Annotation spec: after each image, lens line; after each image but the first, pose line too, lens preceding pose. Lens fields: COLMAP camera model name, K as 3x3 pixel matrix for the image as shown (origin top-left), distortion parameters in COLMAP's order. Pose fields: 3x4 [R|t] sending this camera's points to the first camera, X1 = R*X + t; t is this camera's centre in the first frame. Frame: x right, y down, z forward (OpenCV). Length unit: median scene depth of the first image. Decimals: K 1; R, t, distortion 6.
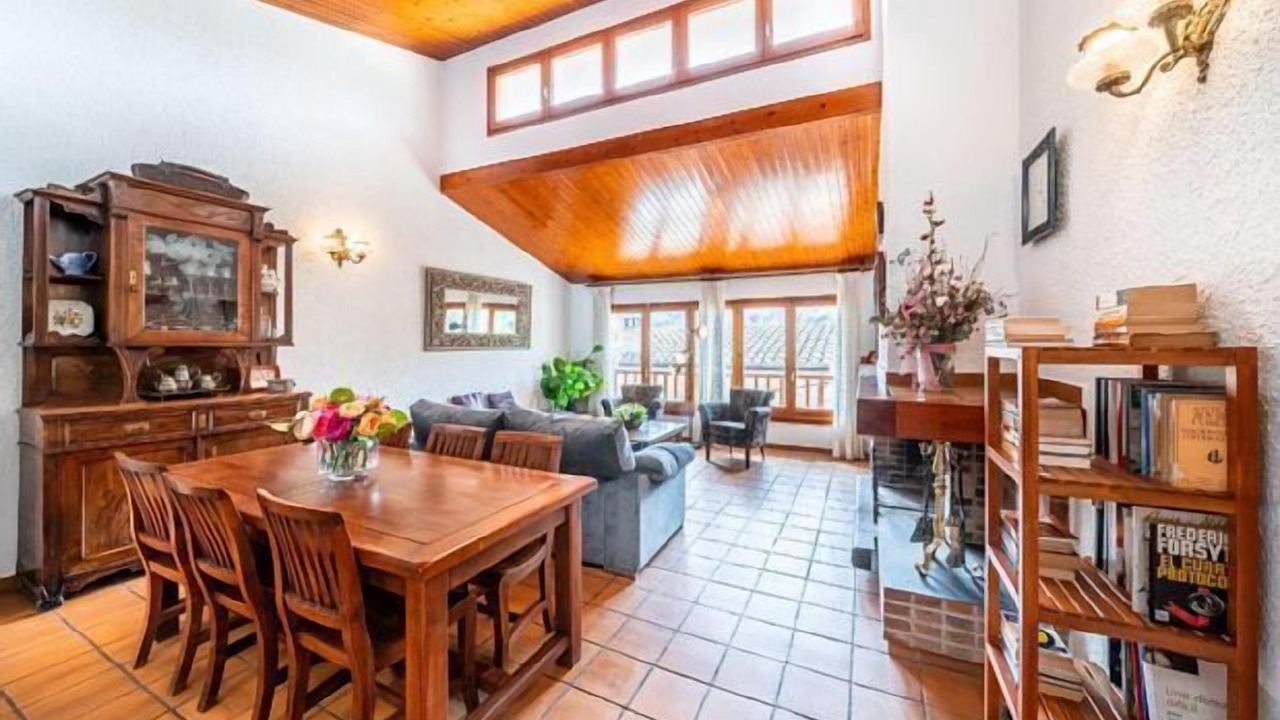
lens RADIAL K [[455.6, 0, 657.0], [0, 455.6, 340.0], [0, 0, 1]] dist [-0.000979, -0.000052]
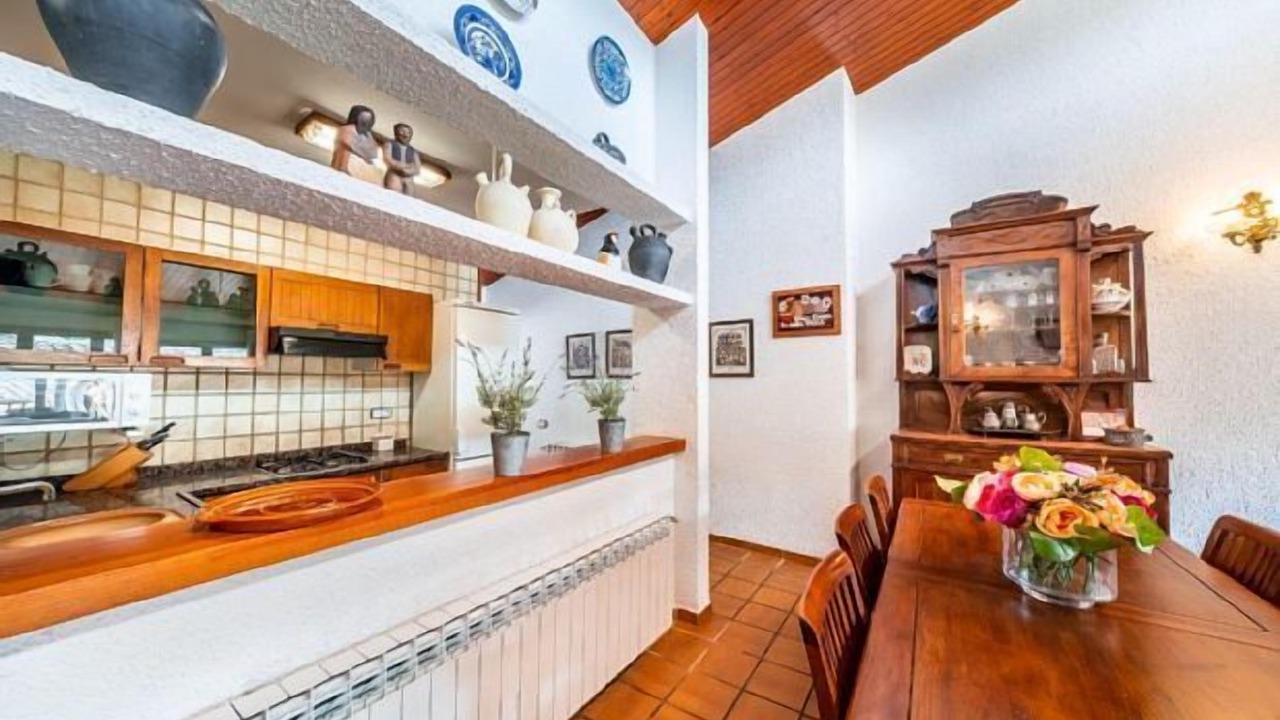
lens RADIAL K [[442.9, 0, 645.1], [0, 442.9, 365.6], [0, 0, 1]] dist [-0.001236, -0.000078]
pose [[-0.147746, -0.034238, -0.988432, -0.000183], [0.005918, 0.999352, -0.035501, 0.006623], [0.989008, -0.011095, -0.147448, 0.380098]]
